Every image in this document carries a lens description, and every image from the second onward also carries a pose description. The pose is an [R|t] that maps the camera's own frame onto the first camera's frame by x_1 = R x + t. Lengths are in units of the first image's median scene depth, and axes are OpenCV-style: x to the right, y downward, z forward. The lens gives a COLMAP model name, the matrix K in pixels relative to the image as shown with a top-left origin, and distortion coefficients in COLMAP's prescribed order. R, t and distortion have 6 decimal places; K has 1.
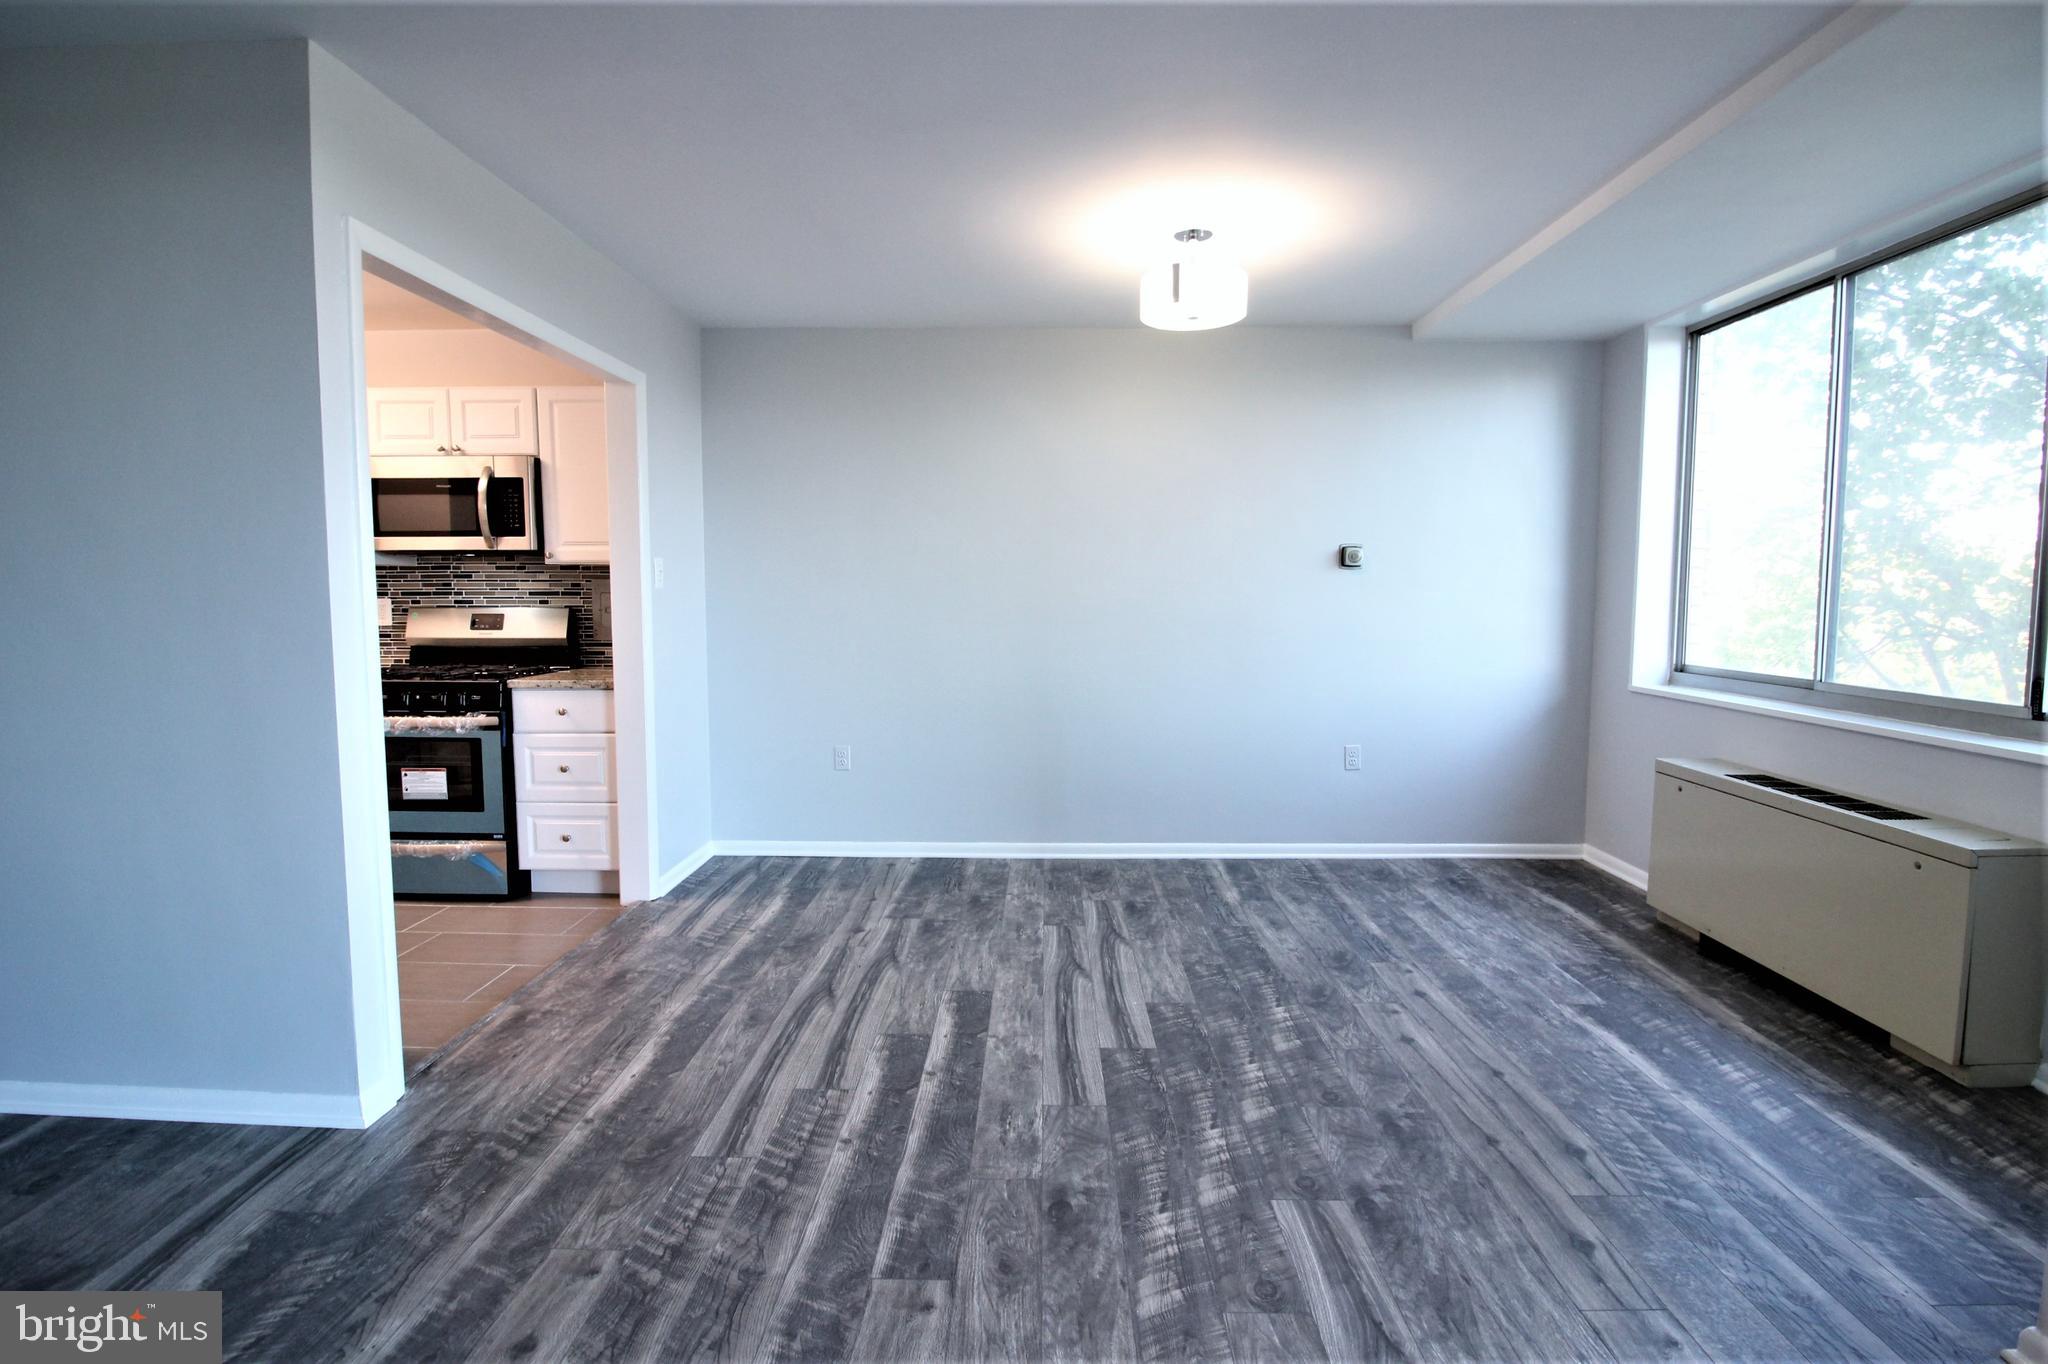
lens RADIAL K [[971.8, 0, 1024.7], [0, 971.8, 664.7], [0, 0, 1]] dist [0.001765, -0.014919]
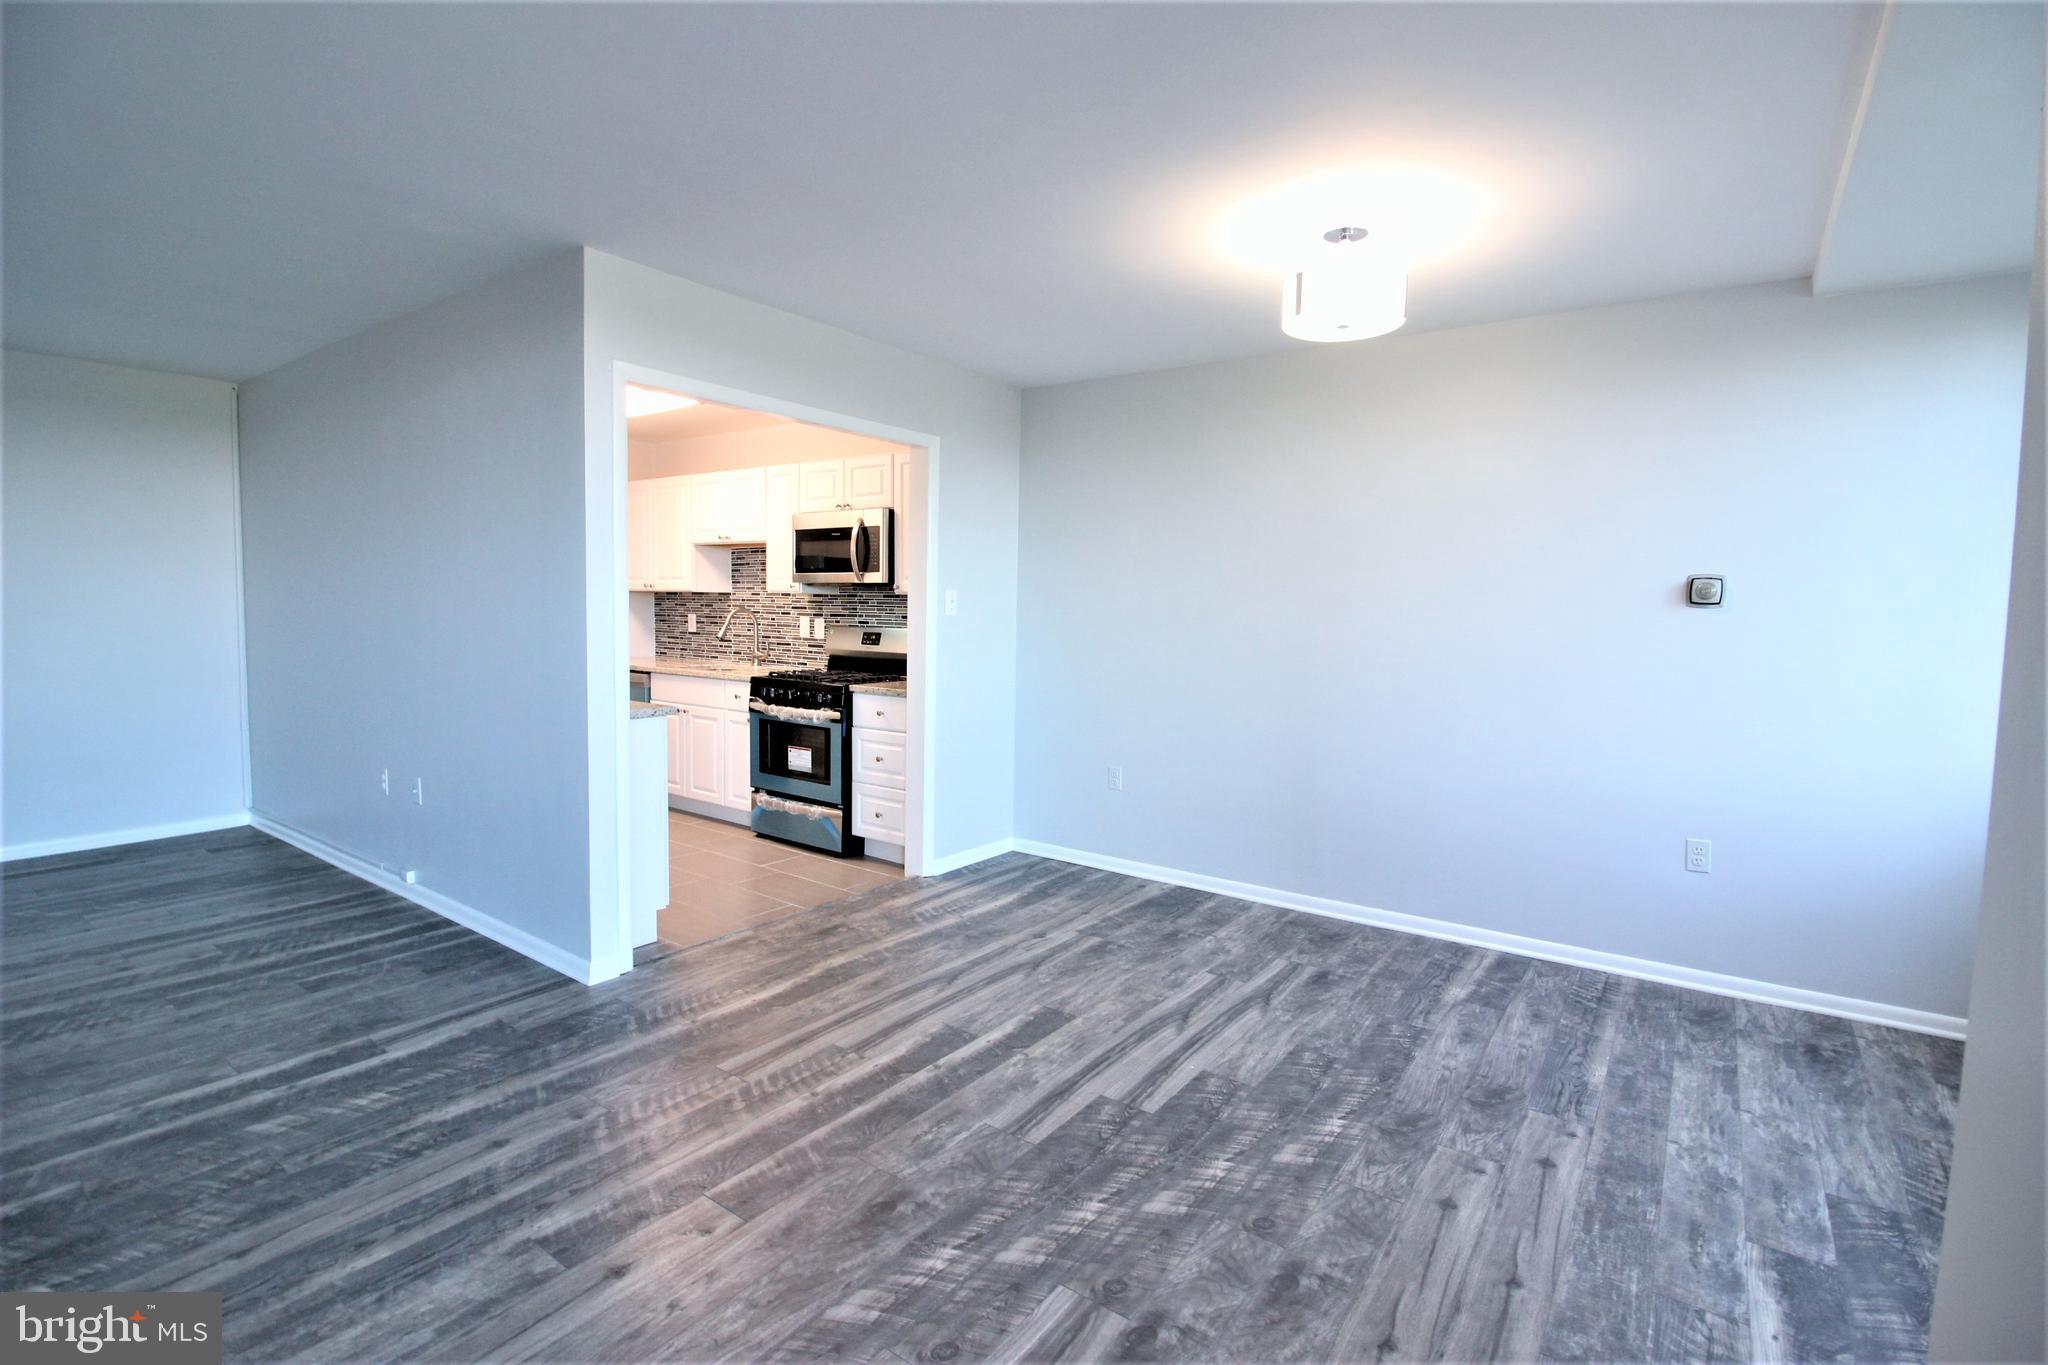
lens RADIAL K [[946.0, 0, 1025.6], [0, 946.0, 664.0], [0, 0, 1]] dist [0.001368, -0.014657]
pose [[0.821725, 0.049047, -0.567770, 0.478625], [-0.061865, 0.998079, -0.003316, -0.028409], [0.566516, 0.037850, 0.823181, 0.138436]]
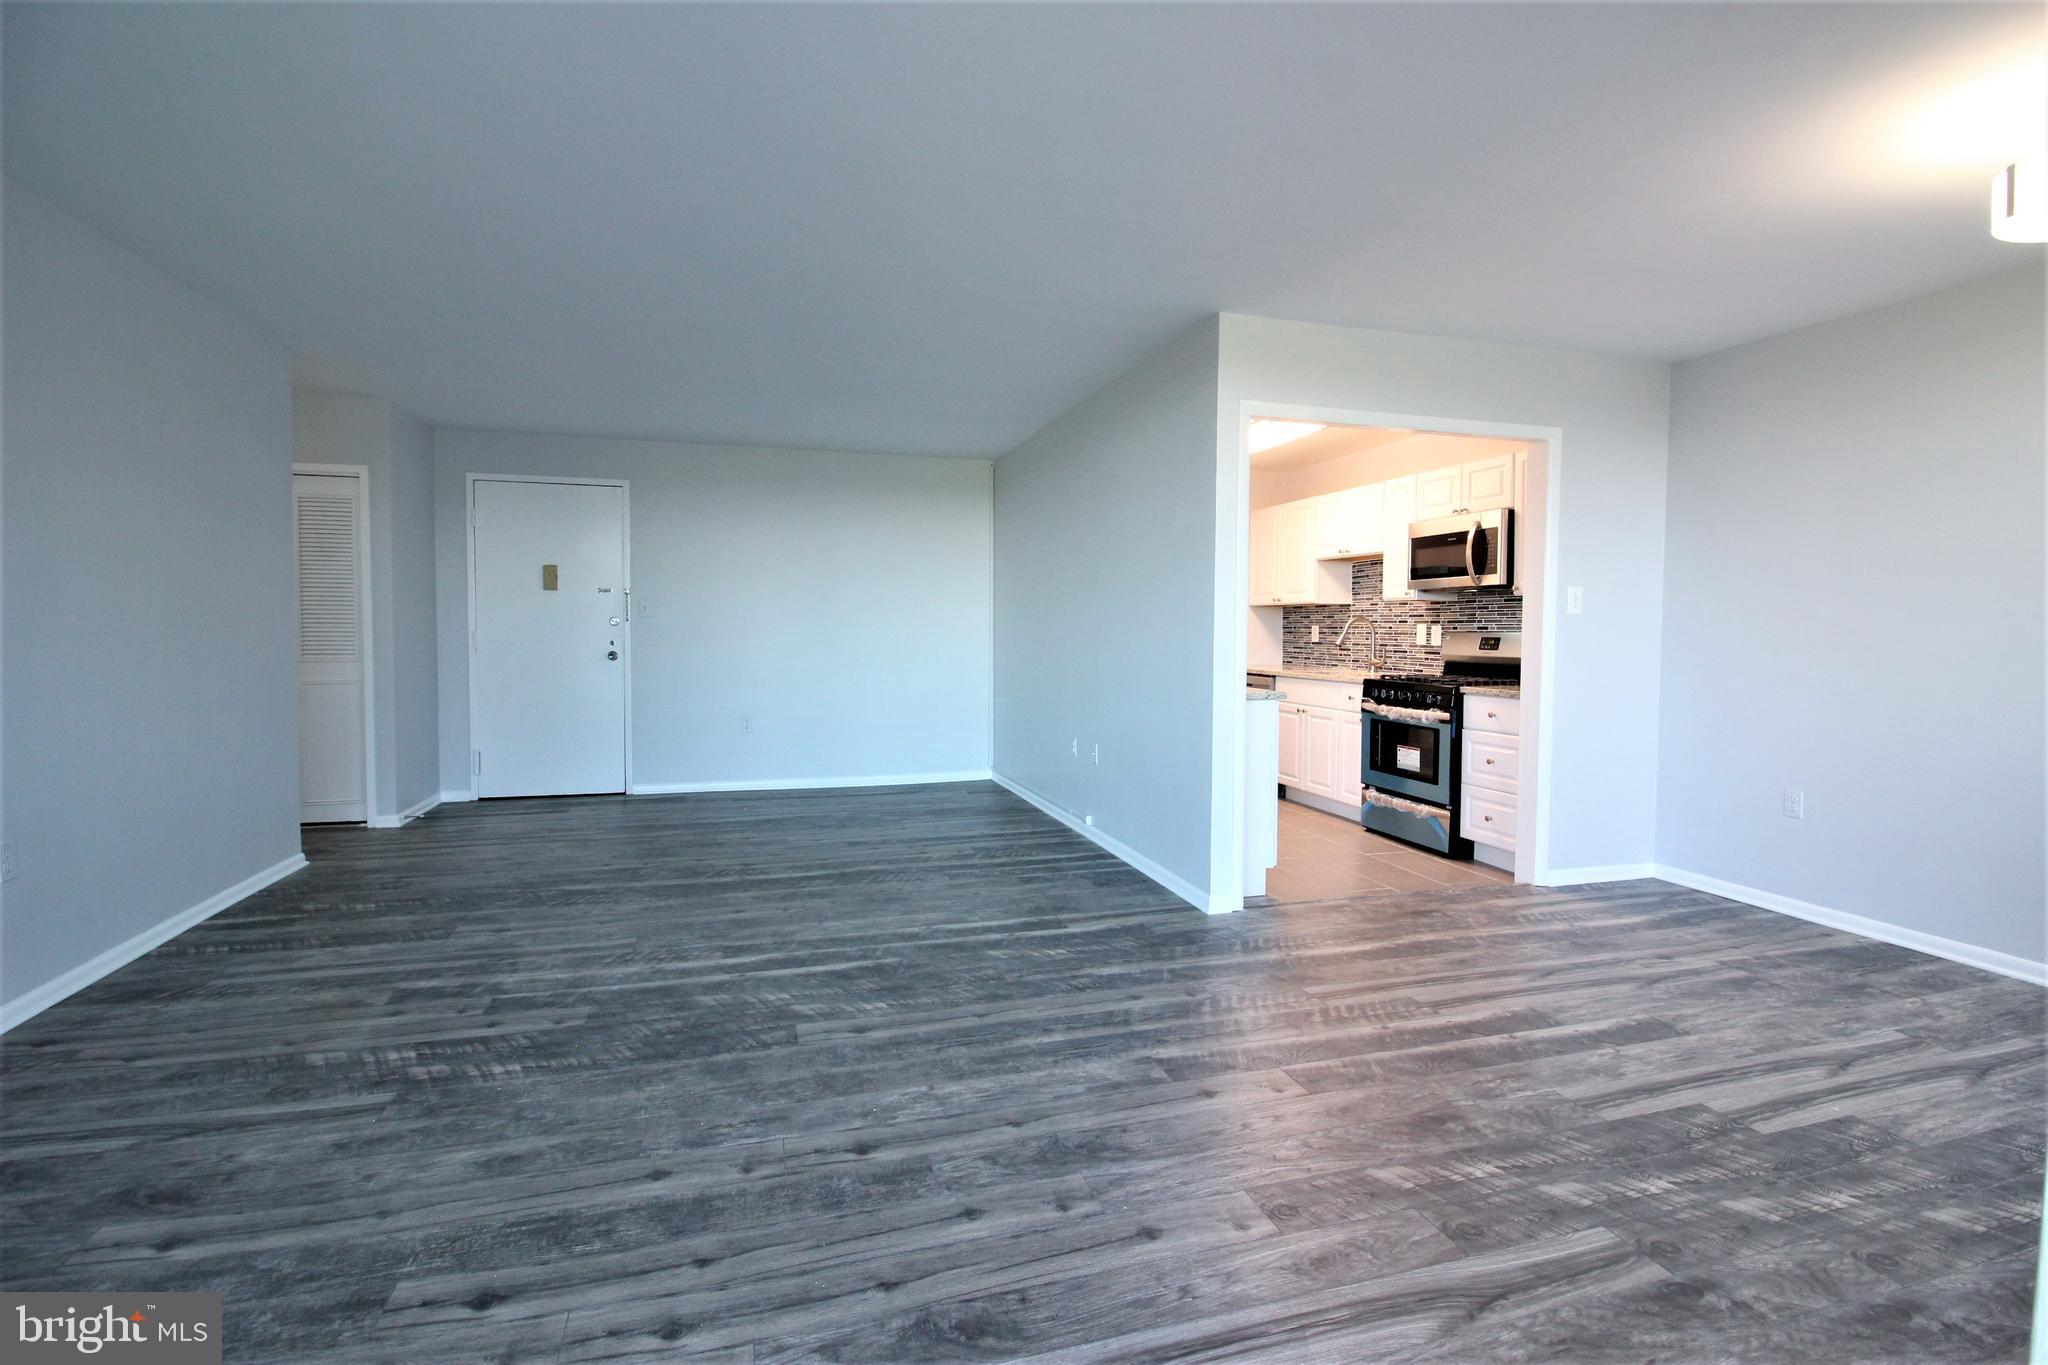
lens RADIAL K [[943.5, 0, 1027.9], [0, 943.5, 666.2], [0, 0, 1]] dist [0.002521, -0.014626]
pose [[0.307900, 0.039534, -0.950597, 0.627029], [-0.081024, 0.996596, 0.015203, 0.021881], [0.947962, 0.072340, 0.310055, 0.090608]]
